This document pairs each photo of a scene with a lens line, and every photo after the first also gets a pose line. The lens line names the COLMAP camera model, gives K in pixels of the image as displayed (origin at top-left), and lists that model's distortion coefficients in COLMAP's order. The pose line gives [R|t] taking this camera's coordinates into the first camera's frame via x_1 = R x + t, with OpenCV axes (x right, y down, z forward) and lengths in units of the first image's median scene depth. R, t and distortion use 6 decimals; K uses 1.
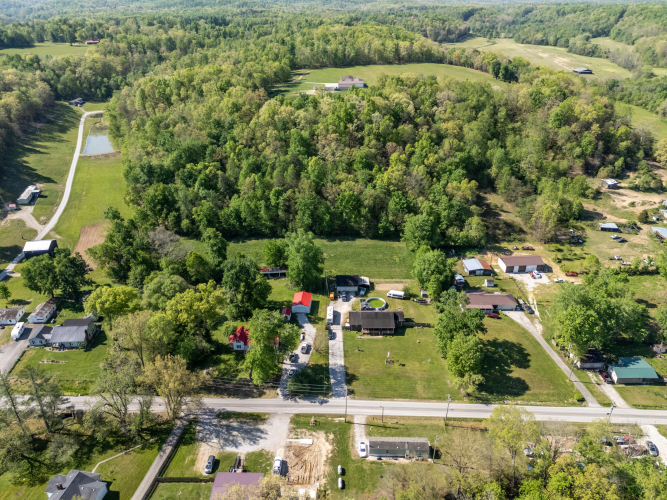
lens RADIAL K [[493.7, 0, 333.5], [0, 493.7, 250.0], [0, 0, 1]] dist [0.067479, -0.064122]
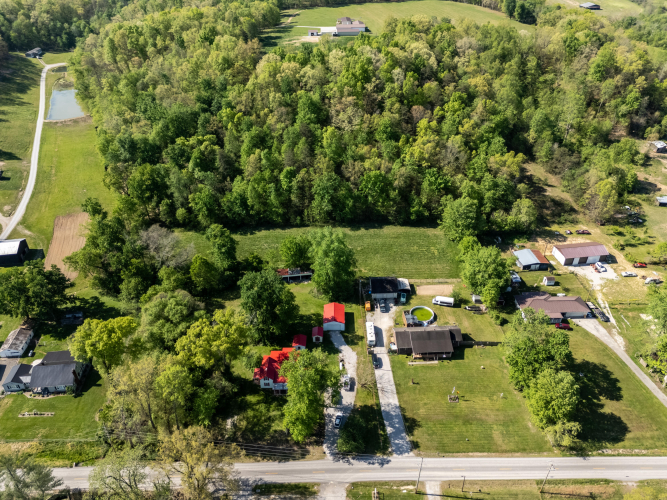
lens RADIAL K [[493.7, 0, 333.5], [0, 493.7, 250.0], [0, 0, 1]] dist [0.067479, -0.064122]
pose [[0.998804, -0.030717, 0.038029, -0.075870], [0.026285, 0.993358, 0.112021, -0.080451], [-0.041217, -0.110887, 0.992978, 0.150724]]
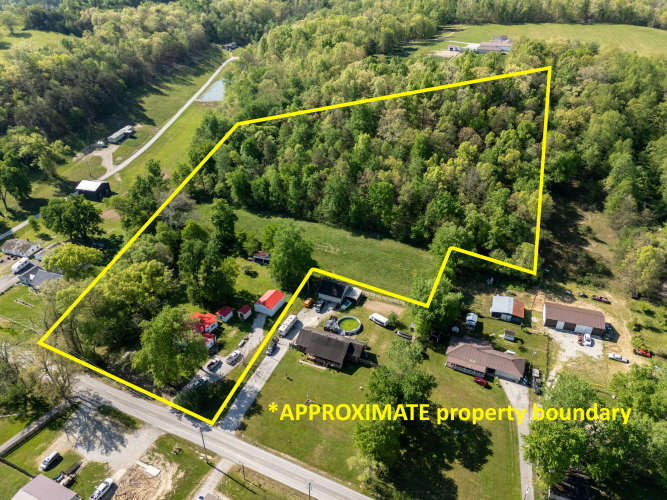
lens RADIAL K [[493.7, 0, 333.5], [0, 493.7, 250.0], [0, 0, 1]] dist [0.067479, -0.064122]
pose [[0.918181, 0.209575, -0.336186, 0.259083], [-0.179346, 0.976568, 0.118956, -0.089980], [0.353239, -0.048930, 0.934253, 0.176056]]
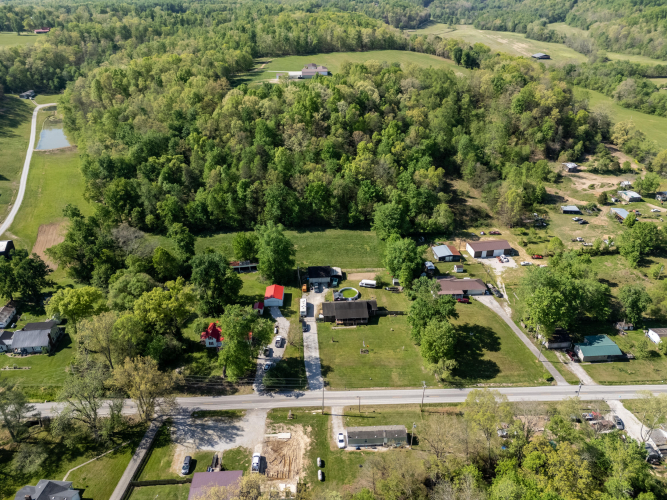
lens RADIAL K [[493.7, 0, 333.5], [0, 493.7, 250.0], [0, 0, 1]] dist [0.067479, -0.064122]
pose [[0.997437, -0.035212, 0.062291, -0.003036], [0.033851, 0.999168, 0.022769, -0.002996], [-0.063041, -0.020602, 0.997798, 0.005694]]
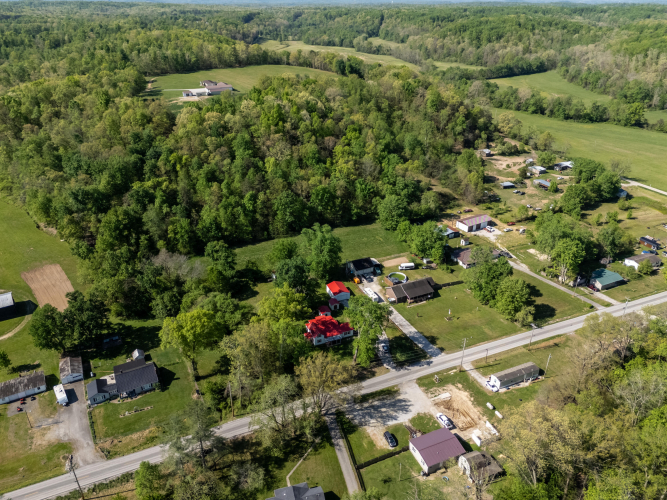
lens RADIAL K [[493.7, 0, 333.5], [0, 493.7, 250.0], [0, 0, 1]] dist [0.067479, -0.064122]
pose [[0.904399, -0.191674, 0.381212, -0.369356], [0.194454, 0.980402, 0.031618, -0.011564], [-0.379802, 0.045533, 0.923947, 0.027505]]
